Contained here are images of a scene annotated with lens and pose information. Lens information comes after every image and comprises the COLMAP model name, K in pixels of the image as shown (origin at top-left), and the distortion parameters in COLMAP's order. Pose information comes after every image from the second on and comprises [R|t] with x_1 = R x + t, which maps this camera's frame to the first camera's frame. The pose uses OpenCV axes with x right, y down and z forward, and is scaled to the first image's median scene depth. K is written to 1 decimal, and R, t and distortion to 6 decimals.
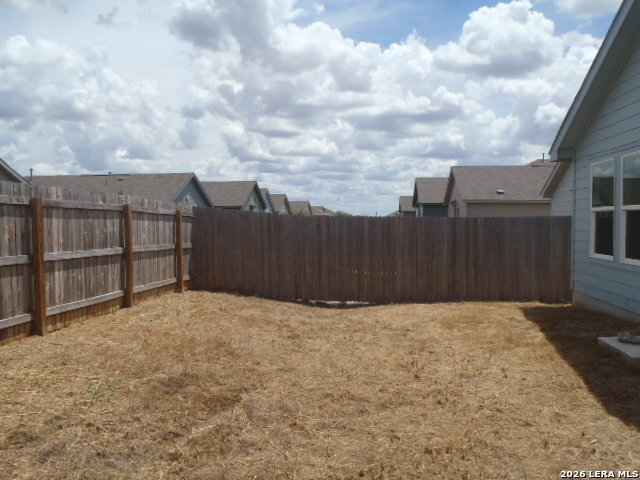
lens RADIAL K [[546.5, 0, 317.0], [0, 546.5, 233.1], [0, 0, 1]] dist [-0.041810, 0.034820]
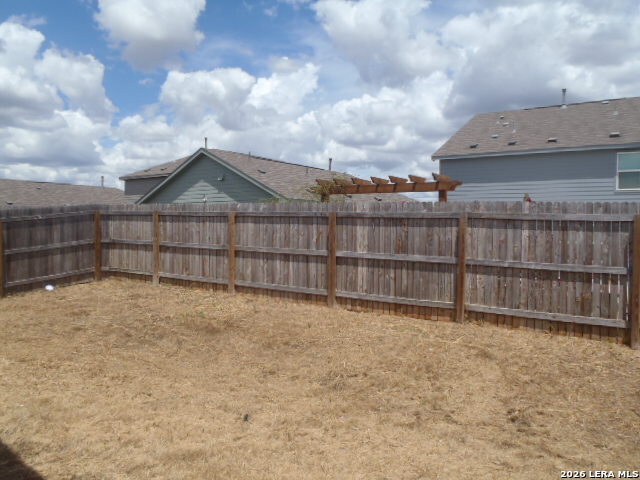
lens RADIAL K [[546.5, 0, 304.6], [0, 546.5, 234.7], [0, 0, 1]] dist [-0.041810, 0.034820]
pose [[-0.473335, 0.006647, -0.880858, 0.673458], [-0.033077, 0.999132, 0.025313, -0.031791], [0.880261, 0.041118, -0.472704, 1.366345]]
